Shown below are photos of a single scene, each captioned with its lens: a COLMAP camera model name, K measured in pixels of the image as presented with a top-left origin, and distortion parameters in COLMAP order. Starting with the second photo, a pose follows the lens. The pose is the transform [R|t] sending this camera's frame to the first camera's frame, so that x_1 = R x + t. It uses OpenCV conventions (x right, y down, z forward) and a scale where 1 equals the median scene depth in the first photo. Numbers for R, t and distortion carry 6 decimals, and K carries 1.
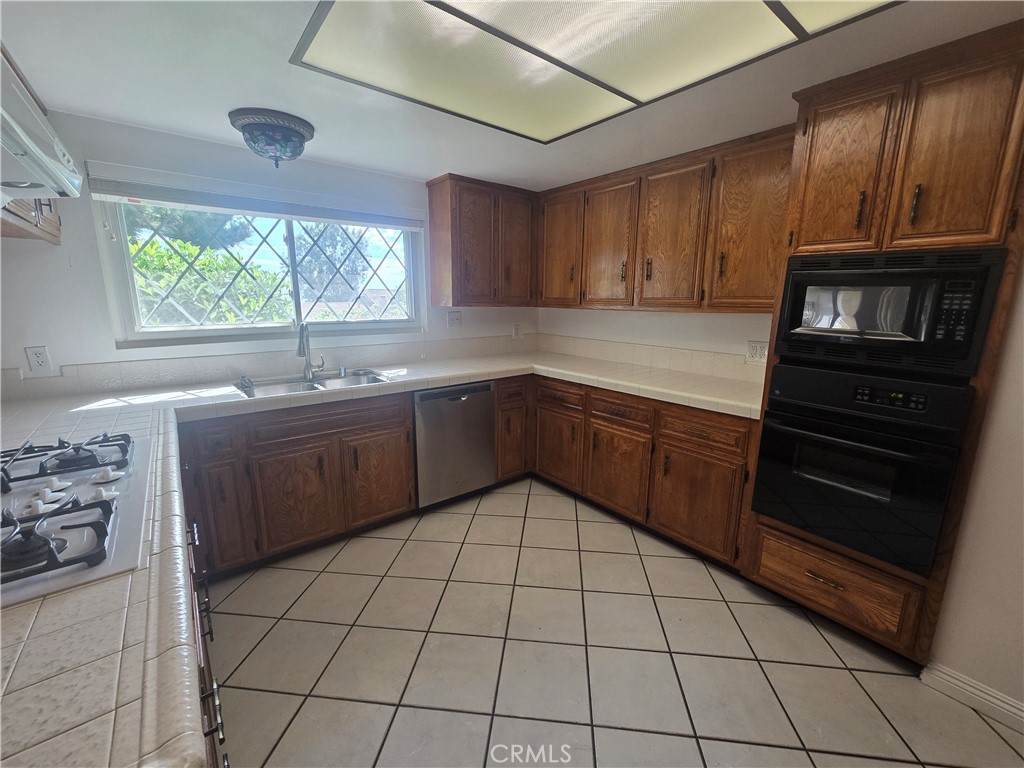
lens RADIAL K [[418.3, 0, 514.2], [0, 418.3, 377.6], [0, 0, 1]] dist [-0.000298, 0.000150]
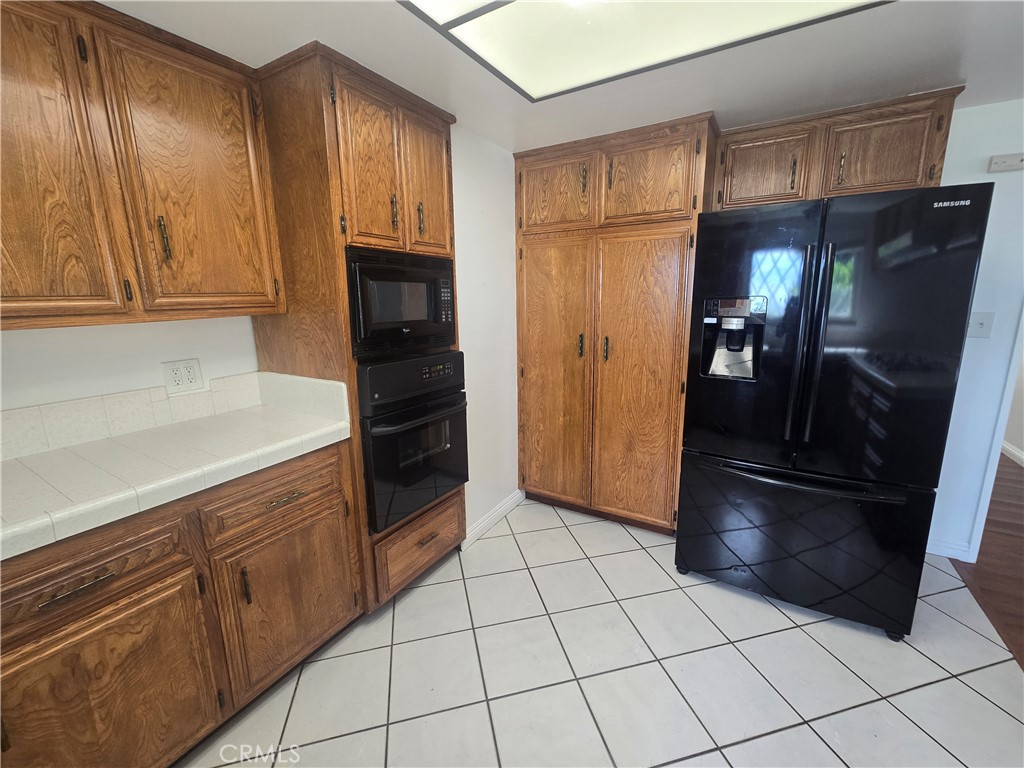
lens RADIAL K [[418.3, 0, 514.2], [0, 418.3, 377.6], [0, 0, 1]] dist [-0.000298, 0.000150]
pose [[-0.335602, -0.180491, 0.924551, -0.246028], [0.191624, 0.947870, 0.254601, -0.141790], [-0.922308, 0.262611, -0.283520, 0.772478]]
